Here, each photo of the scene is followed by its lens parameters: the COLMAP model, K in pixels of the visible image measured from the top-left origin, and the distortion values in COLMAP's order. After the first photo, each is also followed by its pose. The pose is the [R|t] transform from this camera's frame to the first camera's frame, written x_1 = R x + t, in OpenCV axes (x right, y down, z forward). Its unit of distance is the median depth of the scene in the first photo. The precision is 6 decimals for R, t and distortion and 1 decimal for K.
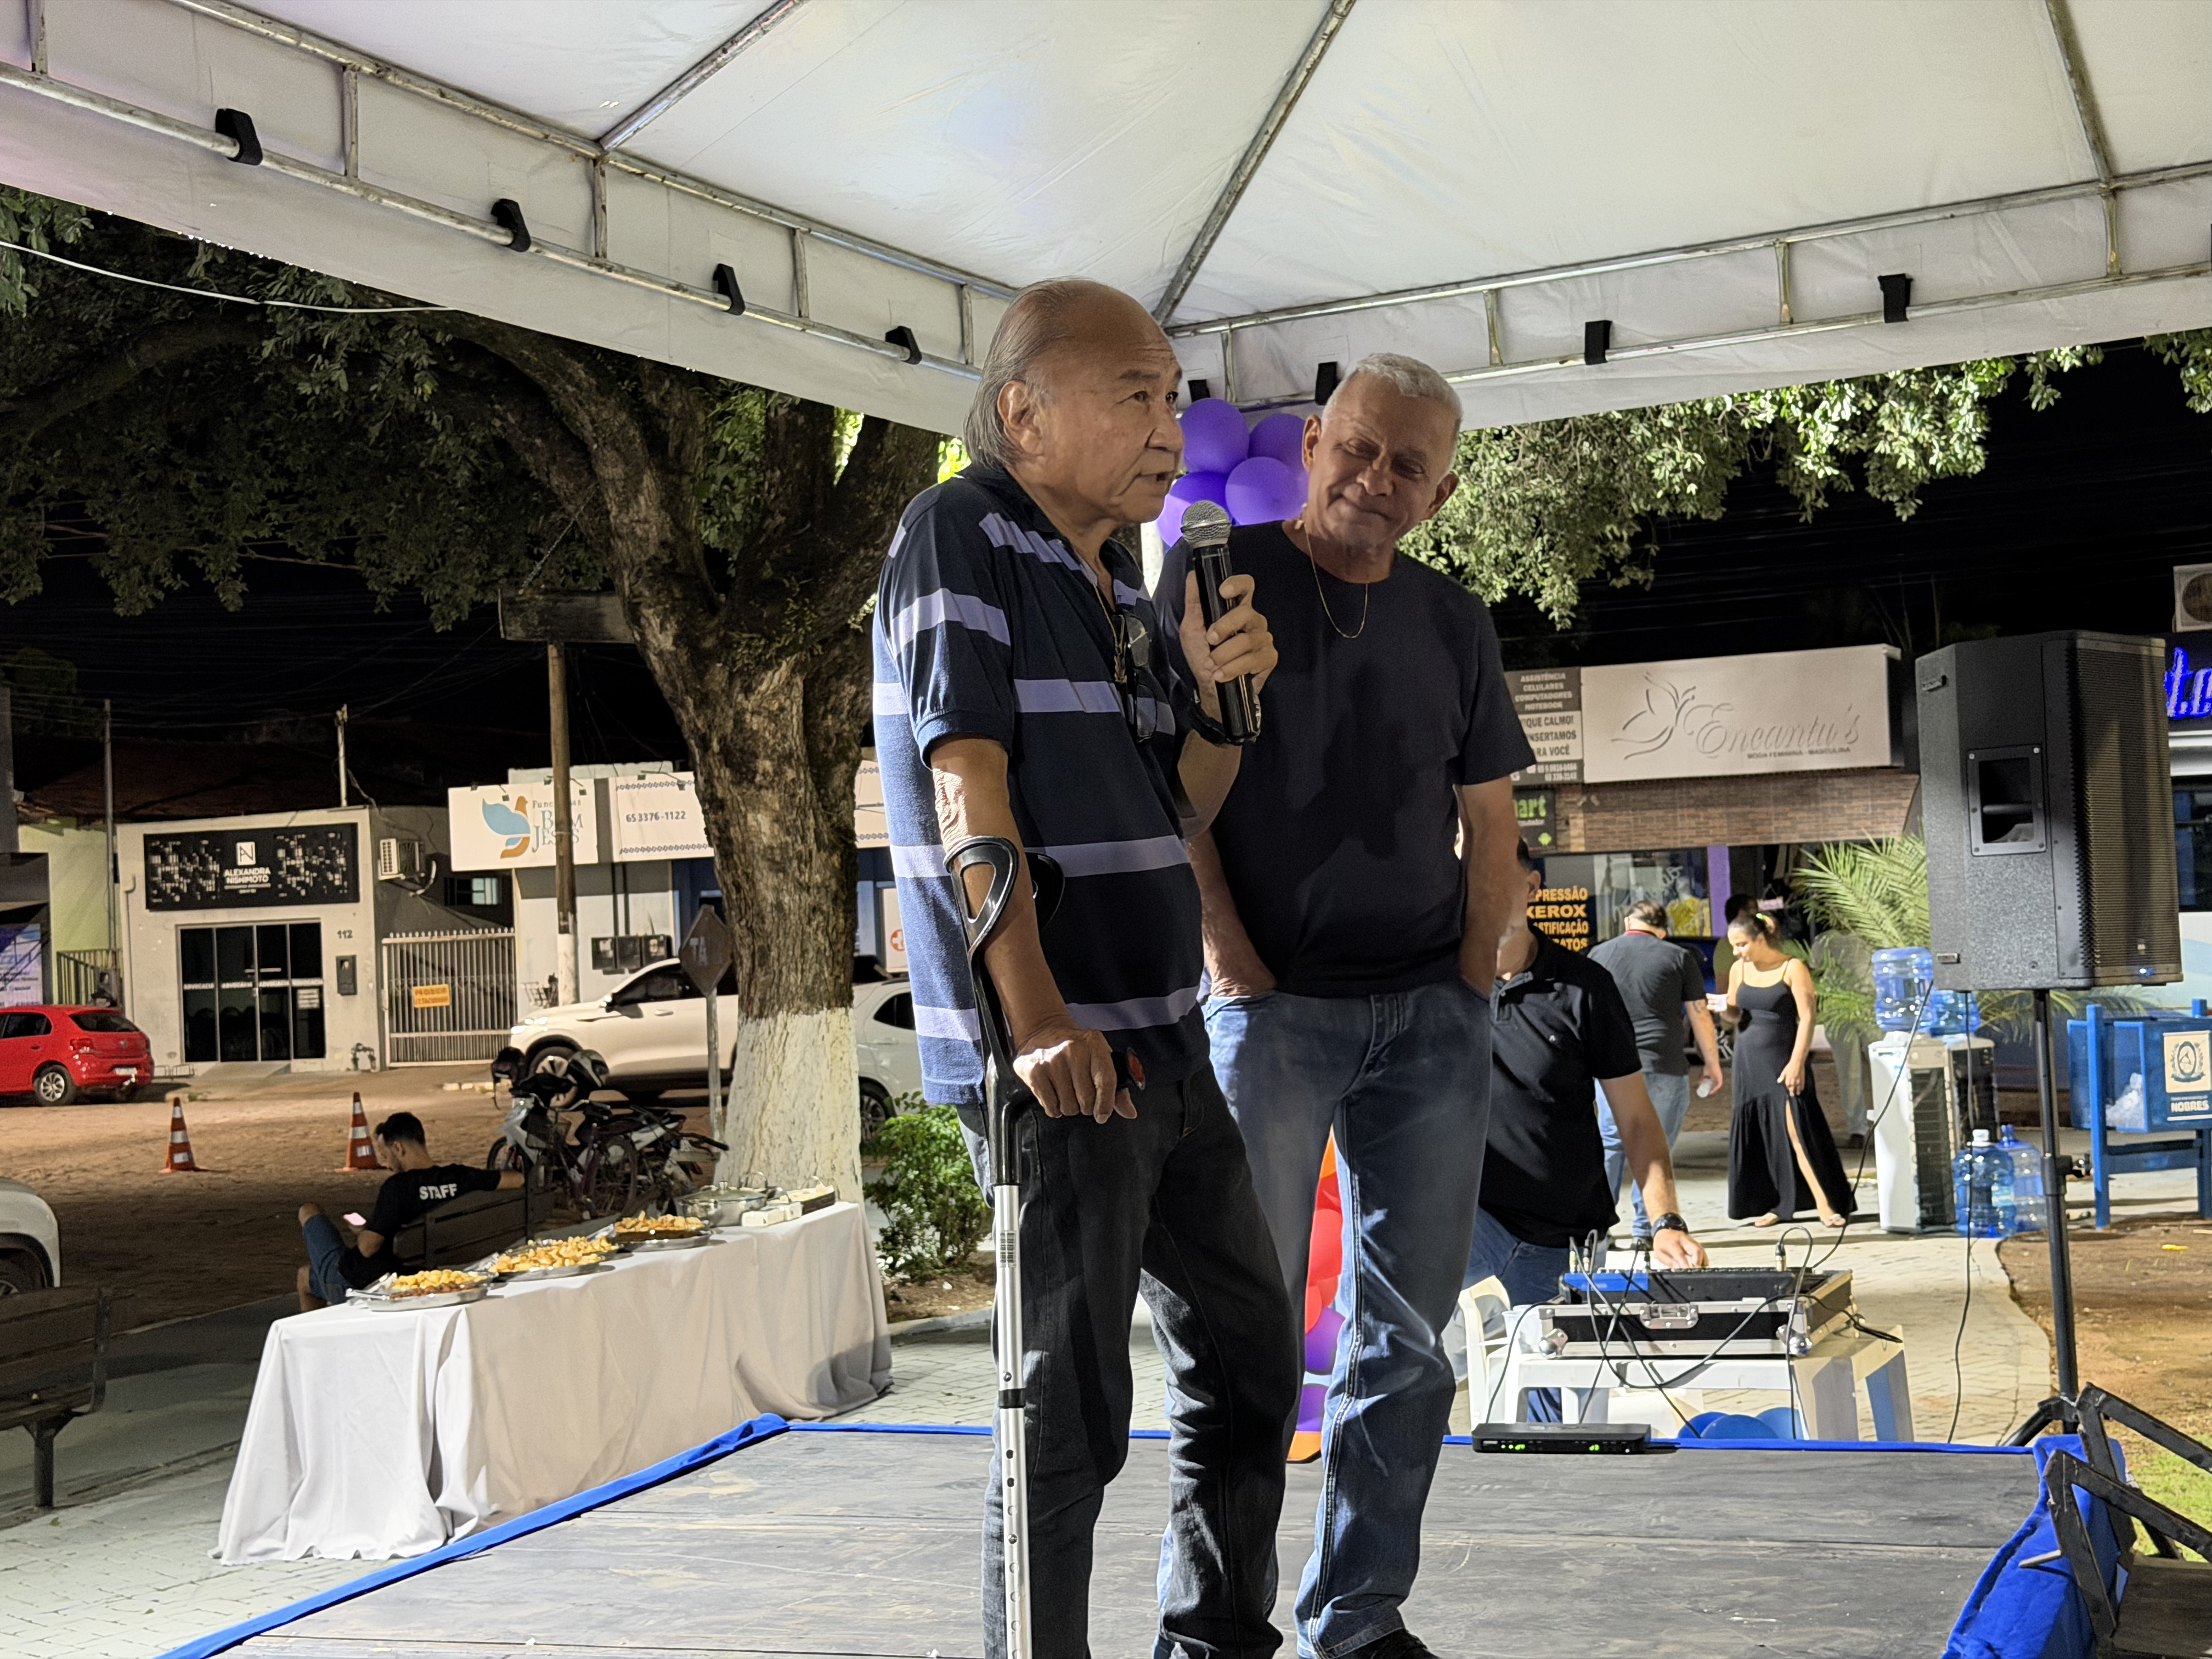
lens RADIAL K [[3013.9, 0, 1106.0], [0, 3013.9, 829.5], [0, 0, 1]] dist [0.158387, -0.020448]
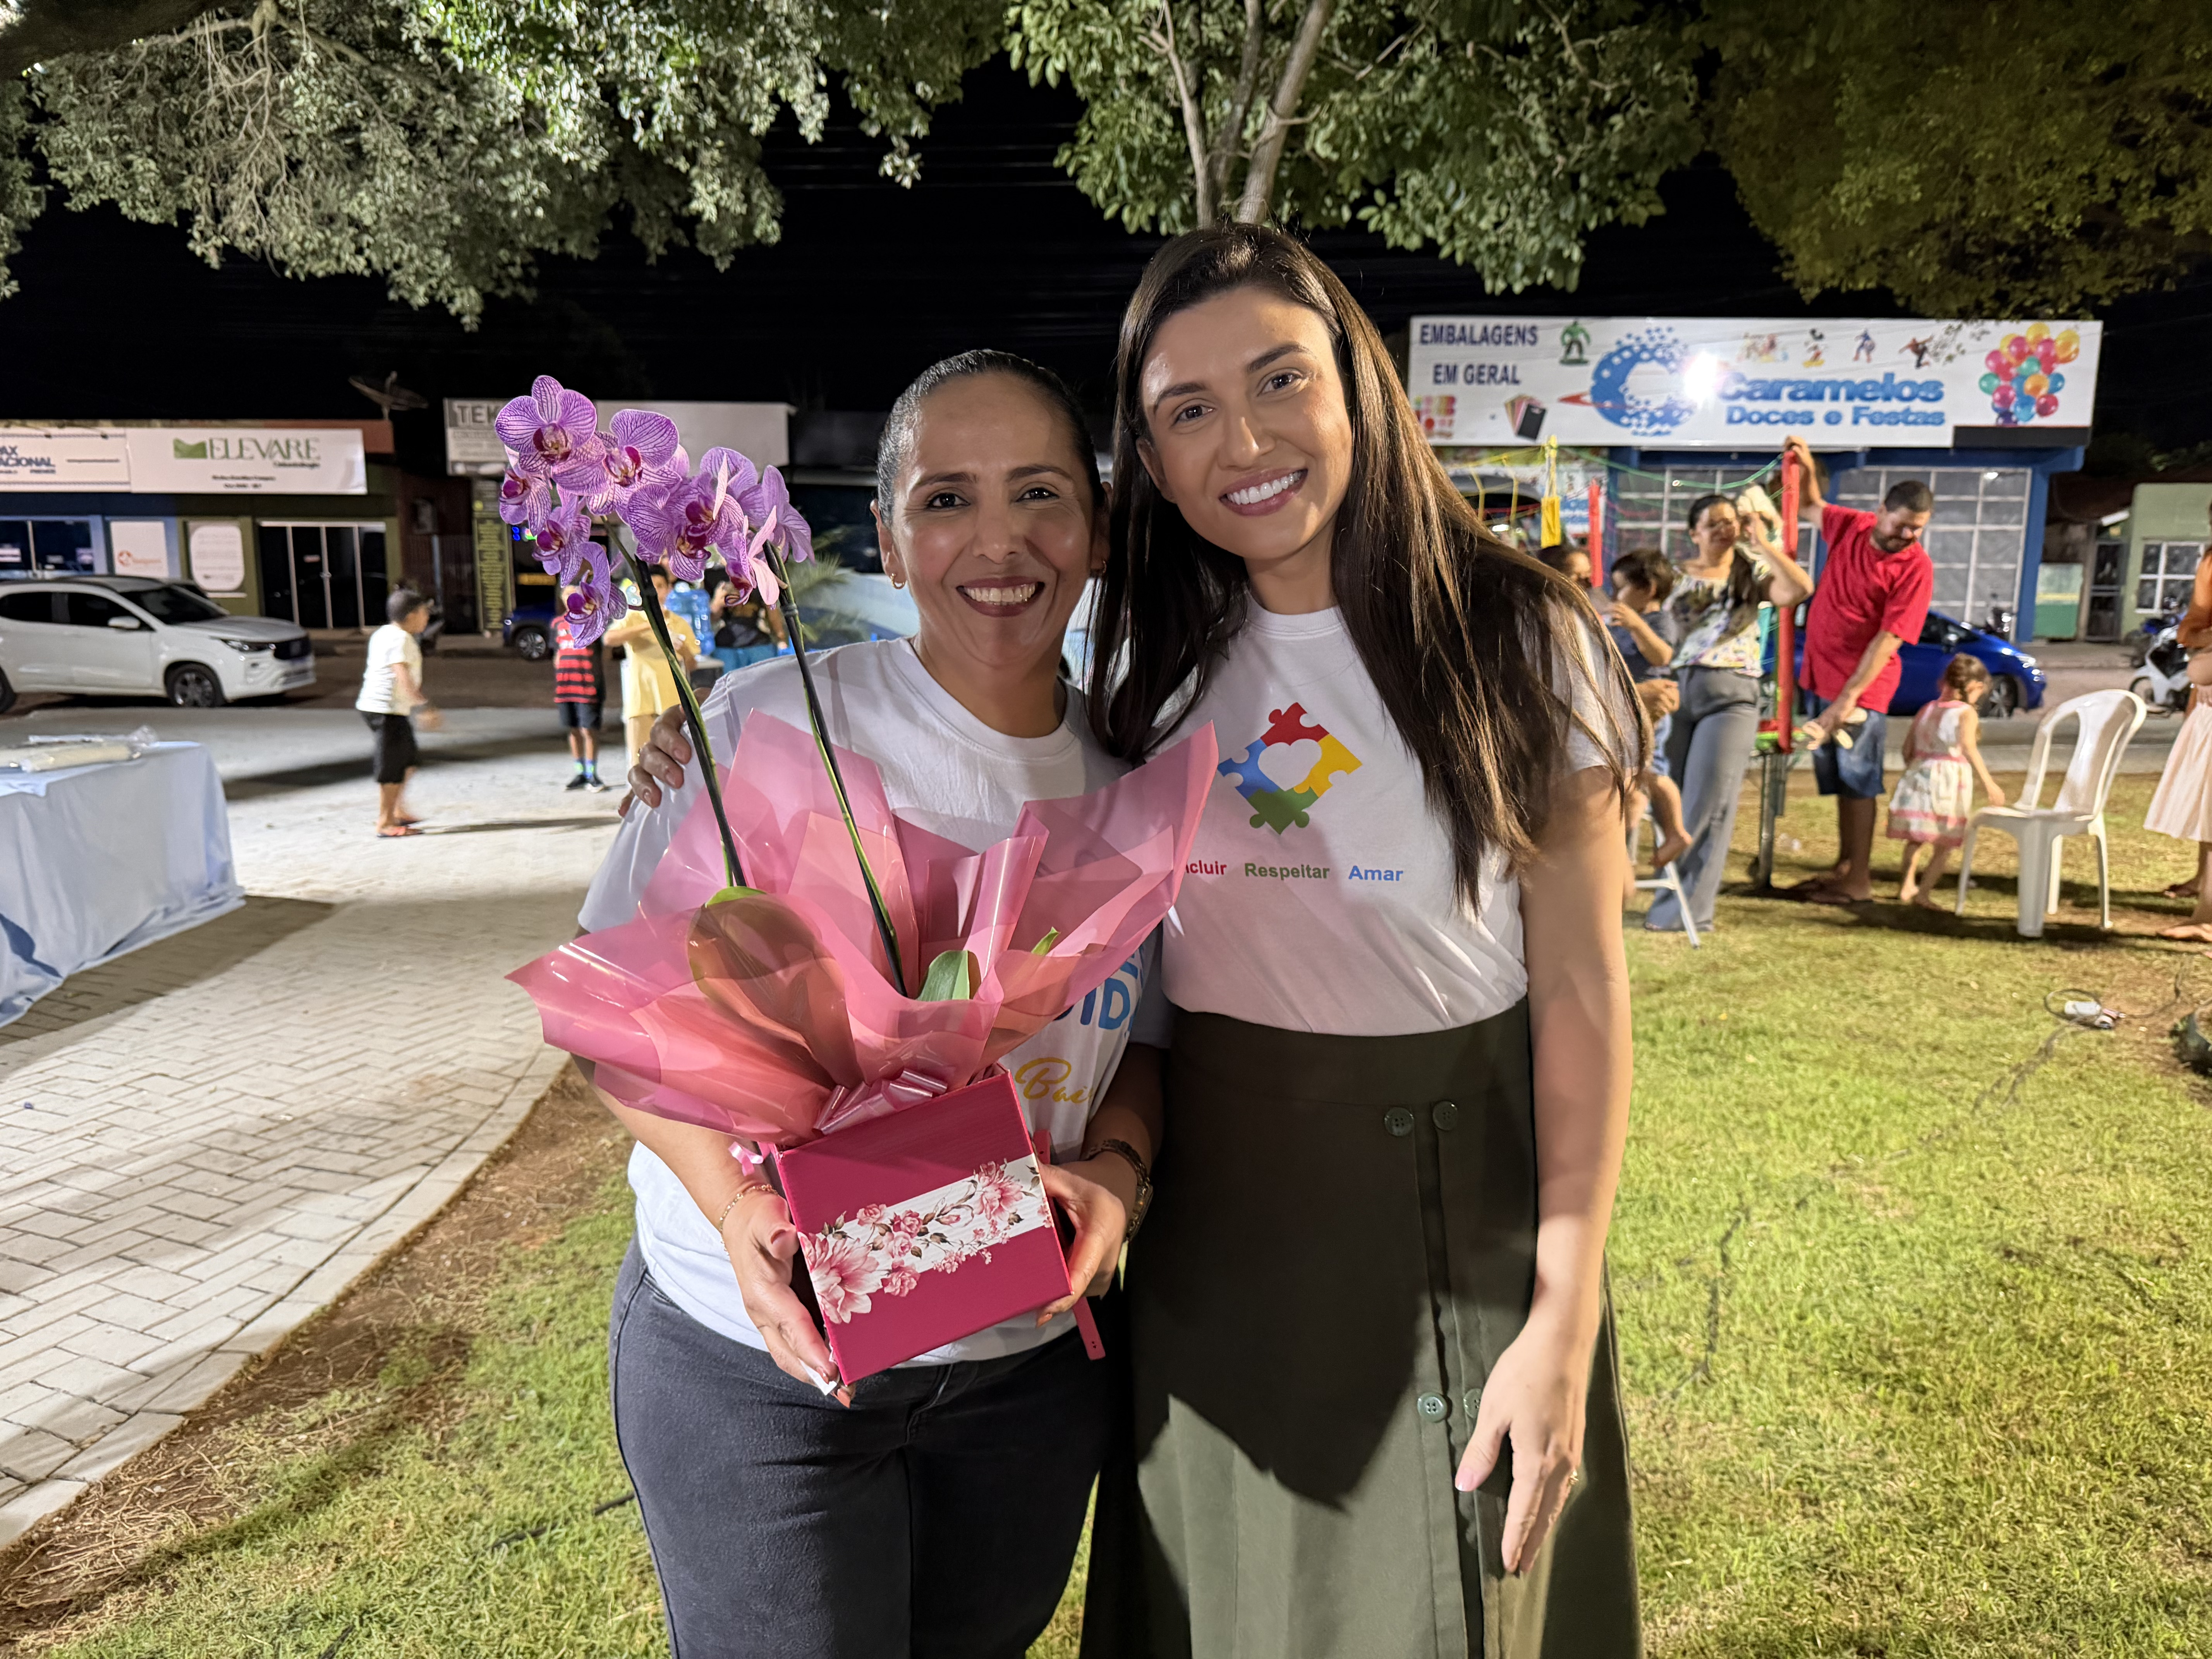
lens RADIAL K [[1574.9, 0, 1105.8], [0, 1574.9, 842.3], [0, 0, 1]] dist [-0.001559, -0.007391]
pose [[0.914896, -0.020914, 0.403147, 0.055882], [-0.057863, 0.981552, 0.182231, 0.005352], [-0.399521, -0.190050, 0.896808, 0.106117]]
